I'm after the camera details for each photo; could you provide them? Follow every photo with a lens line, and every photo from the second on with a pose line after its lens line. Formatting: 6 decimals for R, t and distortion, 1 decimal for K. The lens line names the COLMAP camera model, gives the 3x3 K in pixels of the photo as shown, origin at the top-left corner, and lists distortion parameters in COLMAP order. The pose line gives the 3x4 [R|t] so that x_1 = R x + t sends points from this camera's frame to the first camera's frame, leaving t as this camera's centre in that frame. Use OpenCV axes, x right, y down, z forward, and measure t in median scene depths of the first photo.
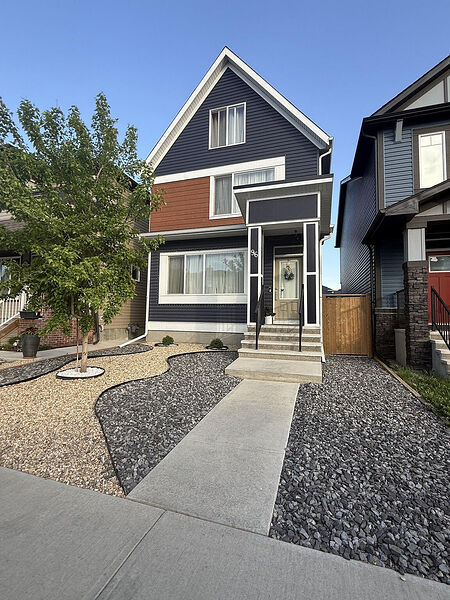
lens RADIAL K [[288.0, 0, 227.5], [0, 288.0, 302.1], [0, 0, 1]] dist [-0.000876, 0.000167]
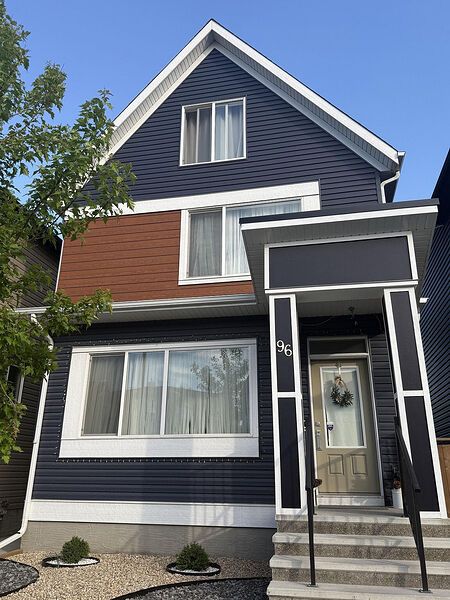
lens RADIAL K [[474.0, 0, 225.0], [0, 474.0, 300.0], [0, 0, 1]] dist [0.071456, -0.097775]
pose [[0.994002, 0.028548, 0.105570, -0.073117], [0.002743, 0.958515, -0.285028, -0.018295], [-0.109328, 0.283608, 0.952688, 0.195899]]
